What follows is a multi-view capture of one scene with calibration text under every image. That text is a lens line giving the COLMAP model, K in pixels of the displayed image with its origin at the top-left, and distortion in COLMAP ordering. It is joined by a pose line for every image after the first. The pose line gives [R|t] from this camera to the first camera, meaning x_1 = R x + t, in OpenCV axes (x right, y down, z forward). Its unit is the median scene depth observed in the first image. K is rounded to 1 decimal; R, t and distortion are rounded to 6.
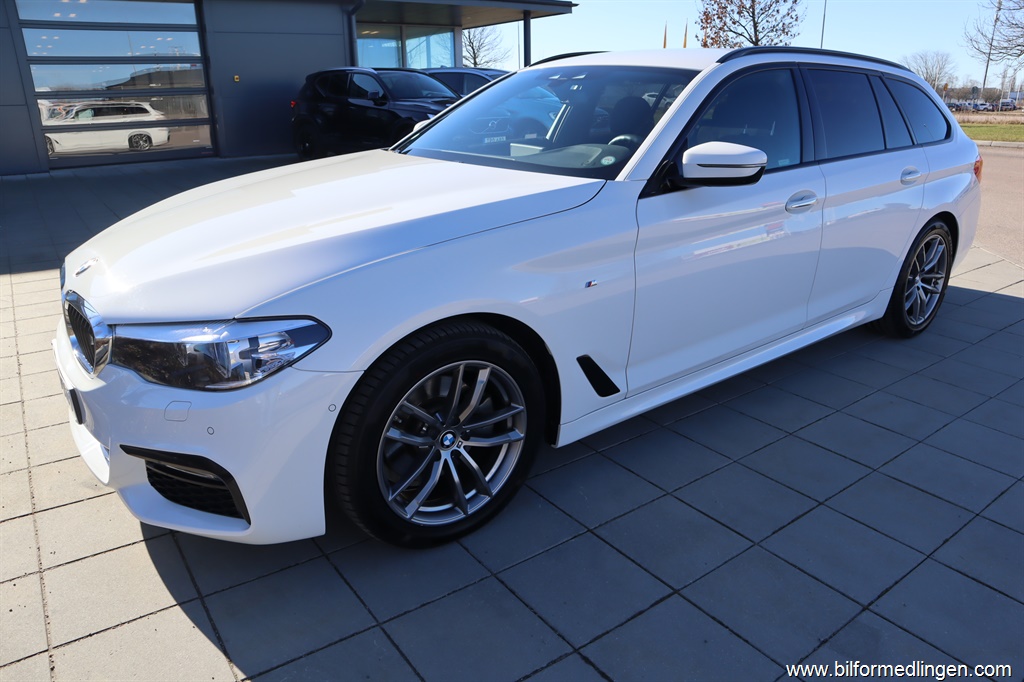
lens RADIAL K [[707.3, 0, 522.4], [0, 707.3, 342.7], [0, 0, 1]] dist [-0.109584, 0.061627]
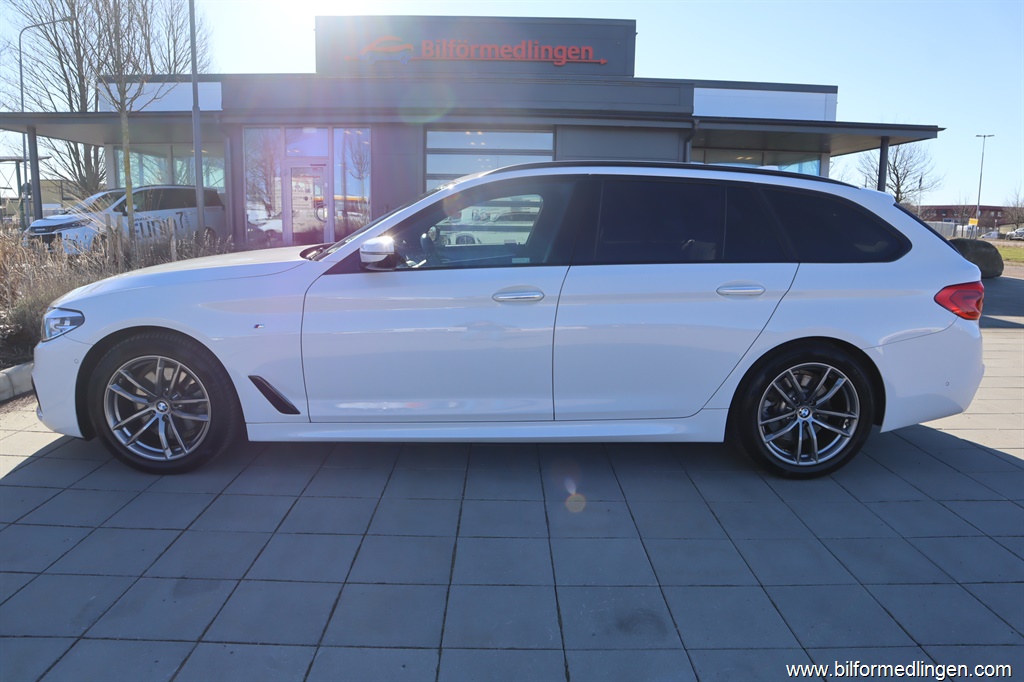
lens RADIAL K [[707.3, 0, 511.0], [0, 707.3, 335.0], [0, 0, 1]] dist [-0.109584, 0.061627]
pose [[0.811661, 0.118091, -0.572068, 1.006527], [-0.216737, 0.970326, -0.107208, -0.017900], [0.542432, 0.211004, 0.813170, 0.081412]]
